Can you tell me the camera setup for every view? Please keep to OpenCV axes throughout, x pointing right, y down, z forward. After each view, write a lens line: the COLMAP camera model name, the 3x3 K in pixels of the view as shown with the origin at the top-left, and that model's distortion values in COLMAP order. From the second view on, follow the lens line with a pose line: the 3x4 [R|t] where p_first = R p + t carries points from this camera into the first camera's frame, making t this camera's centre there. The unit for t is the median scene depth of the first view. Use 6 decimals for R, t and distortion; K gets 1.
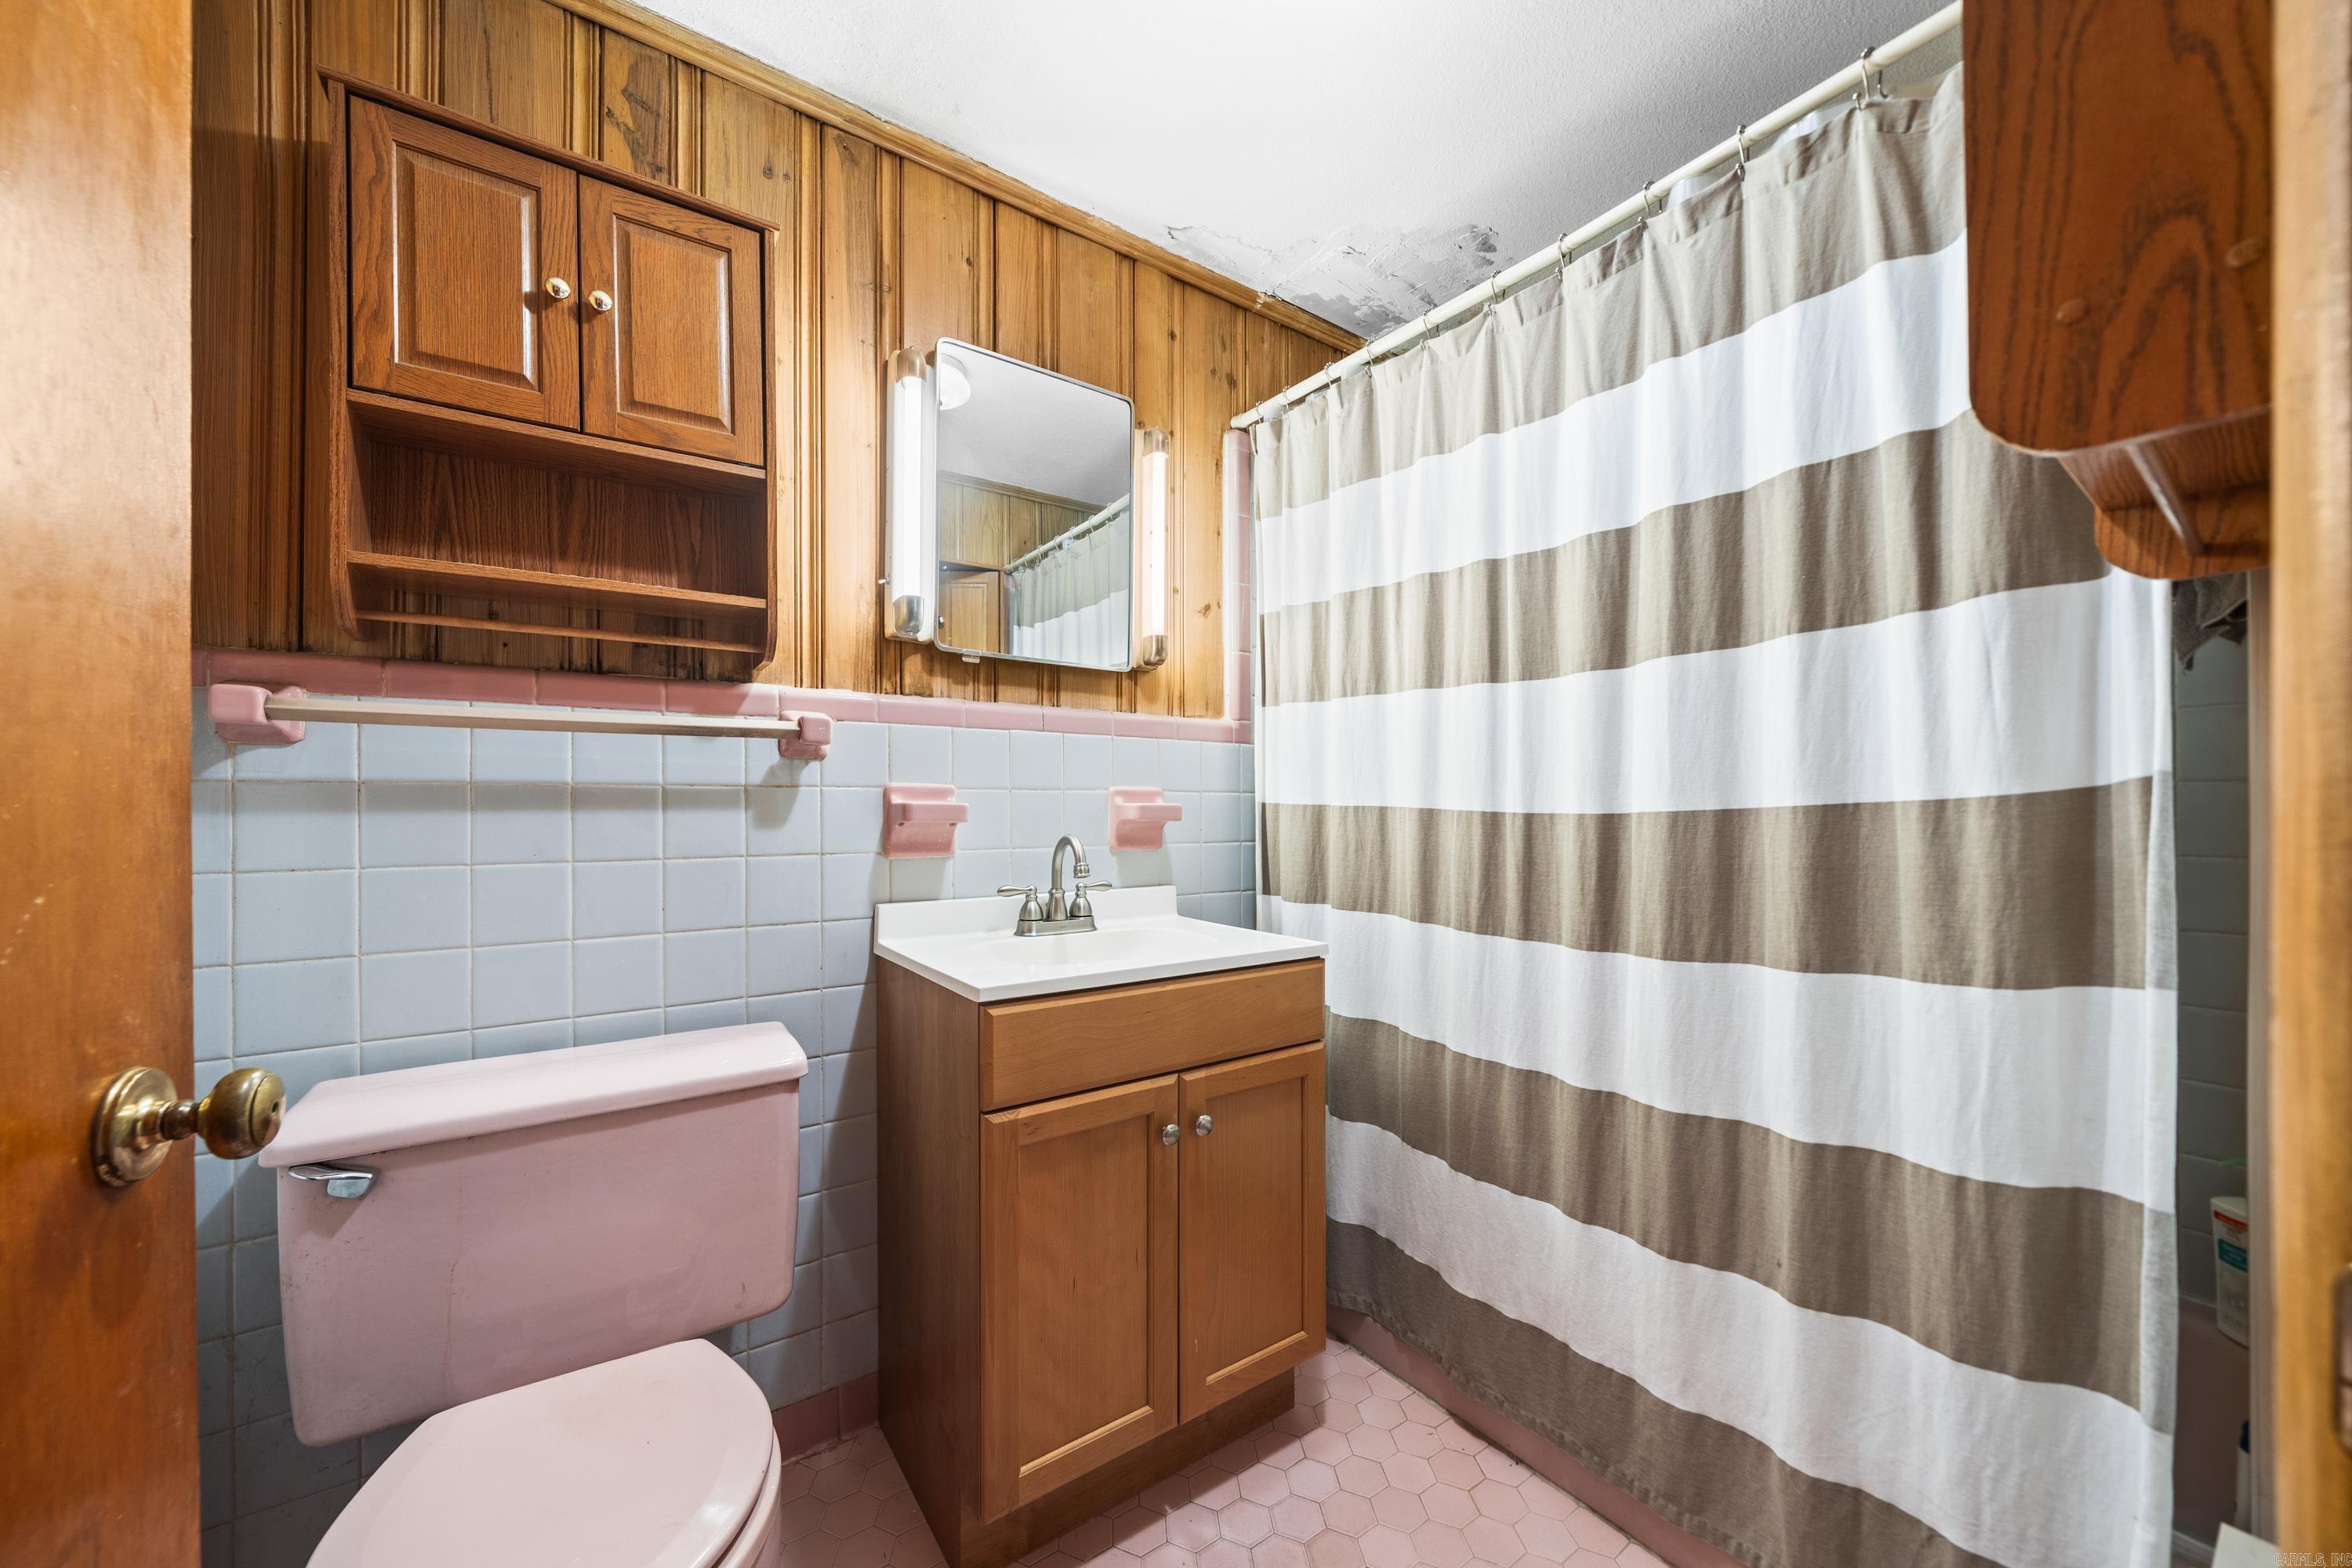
lens RADIAL K [[820.9, 0, 1166.9], [0, 820.9, 802.0], [0, 0, 1]] dist [0.000504, -0.000227]
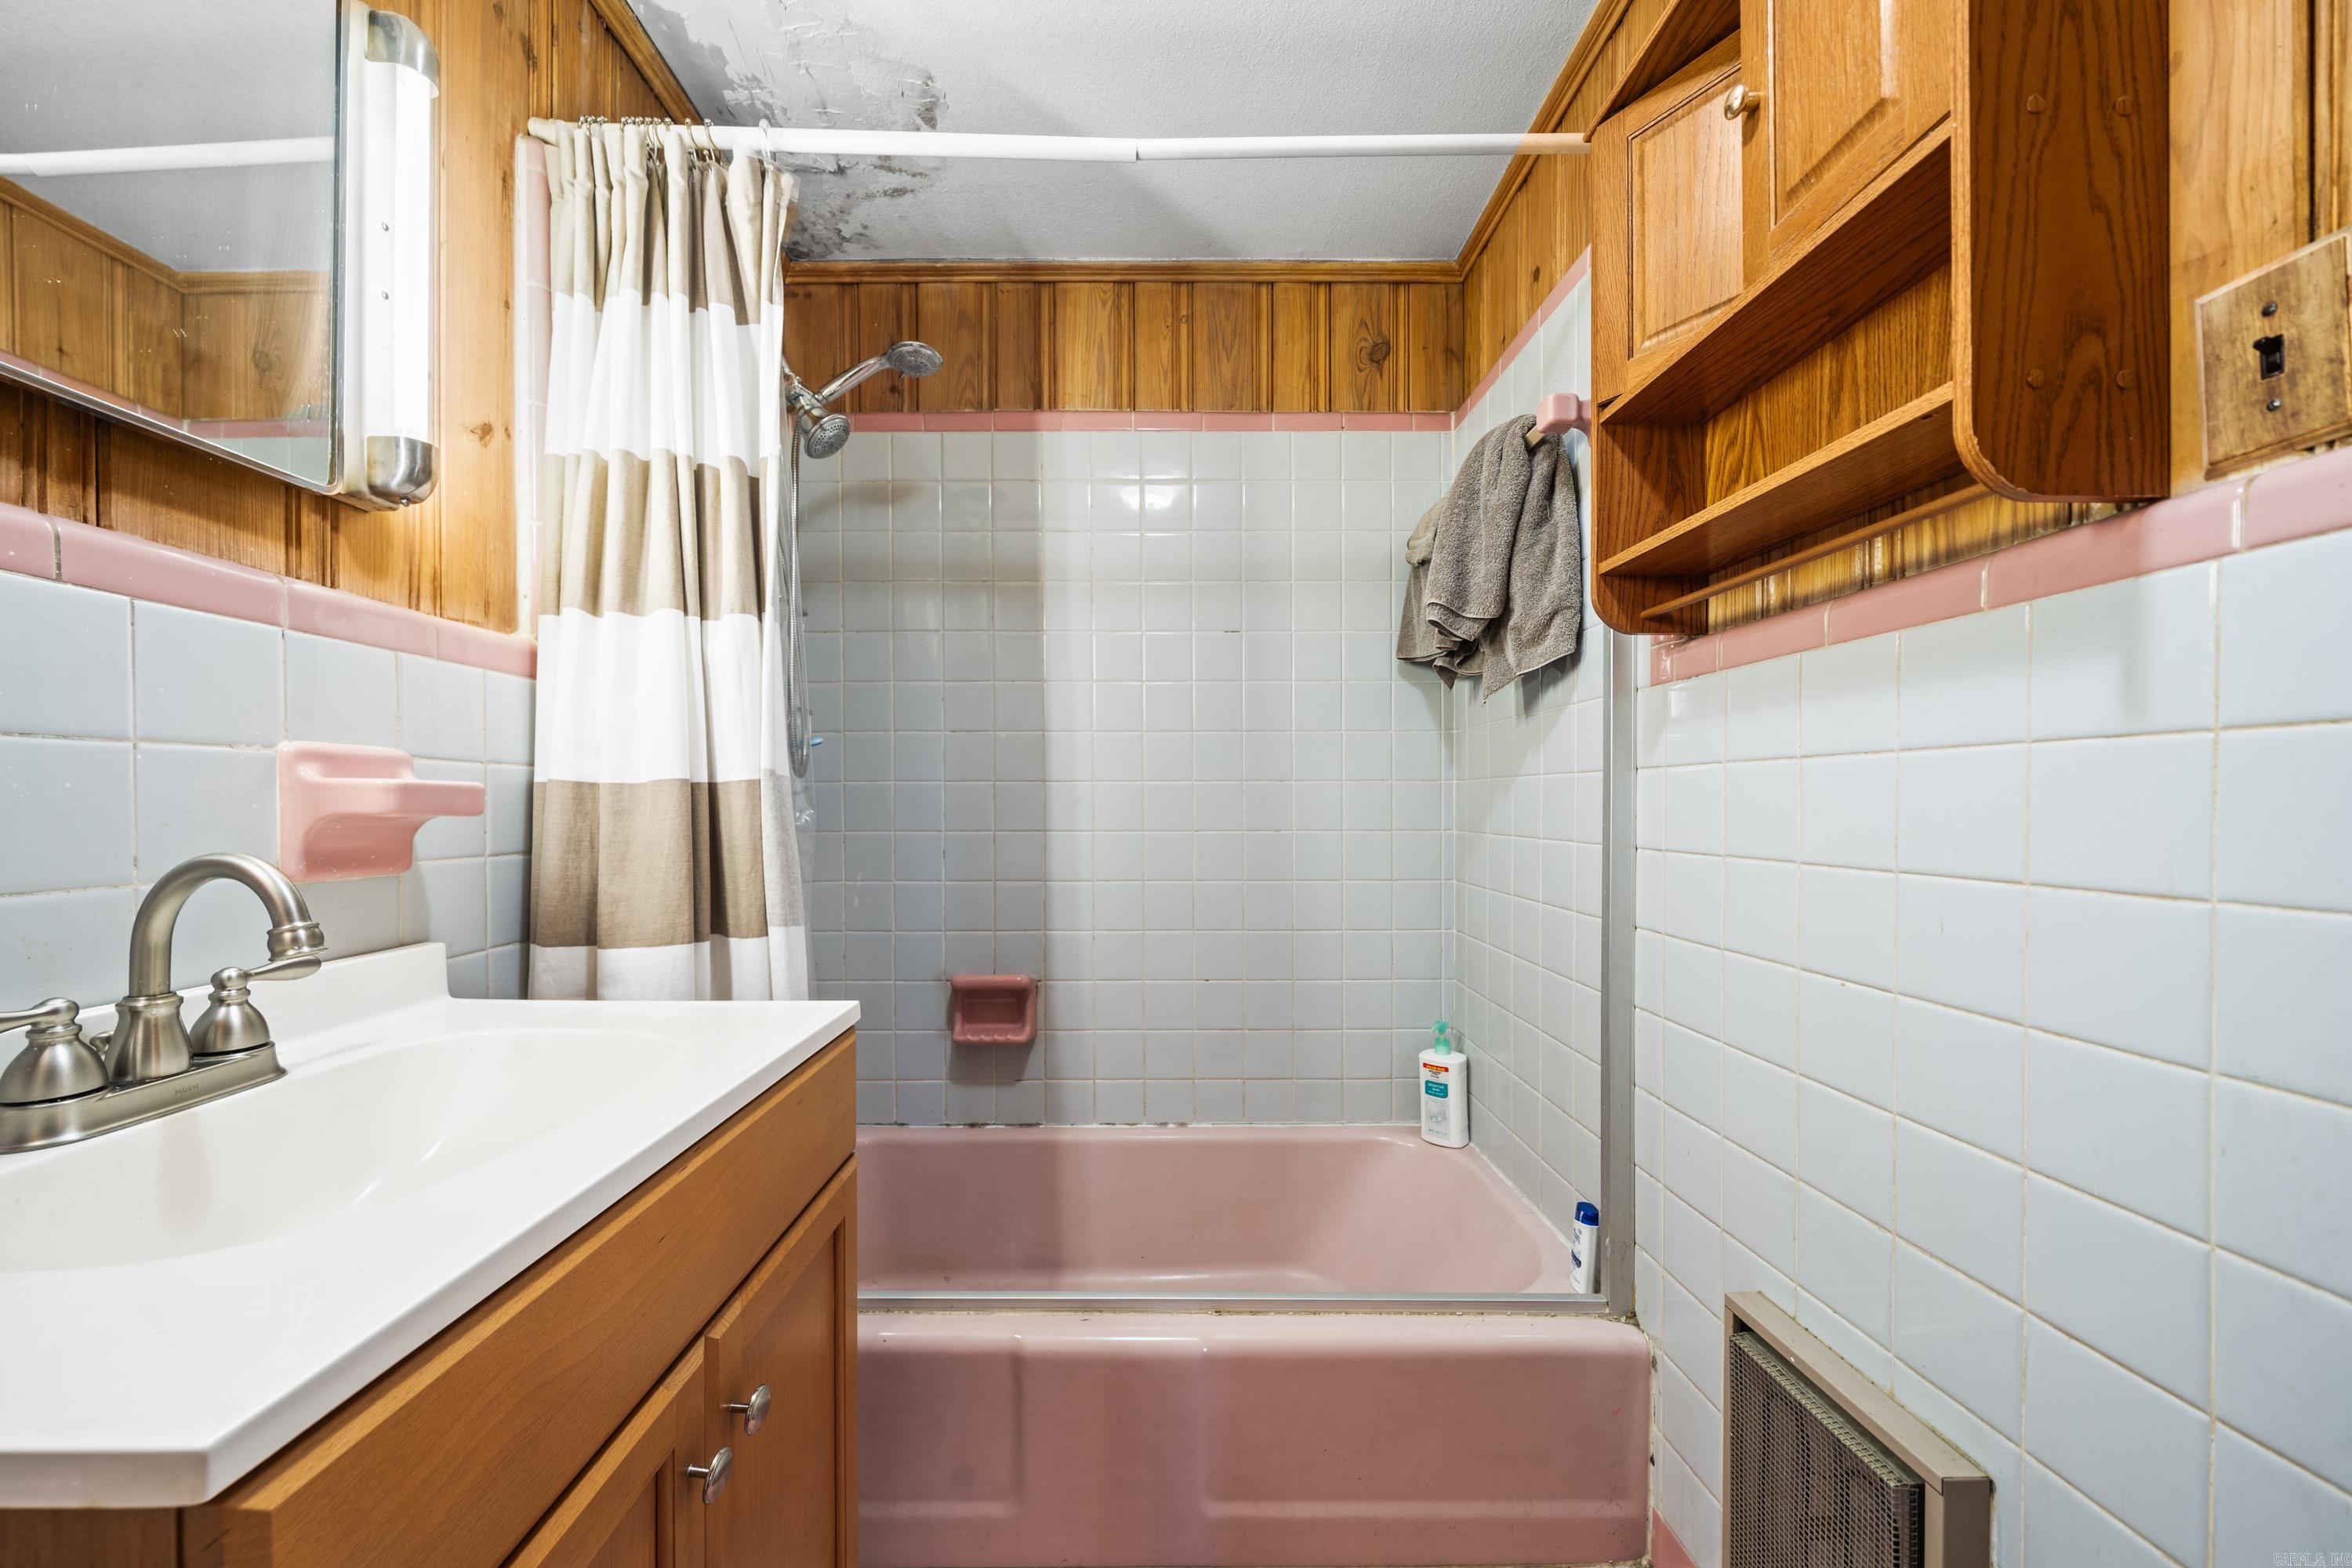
lens RADIAL K [[820.9, 0, 1174.6], [0, 820.9, 798.3], [0, 0, 1]] dist [0.000504, -0.000227]
pose [[0.573596, 0.003230, 0.819132, -0.157249], [-0.009718, 0.999949, 0.002862, 0.006835], [-0.819080, -0.009602, 0.573598, 0.347176]]
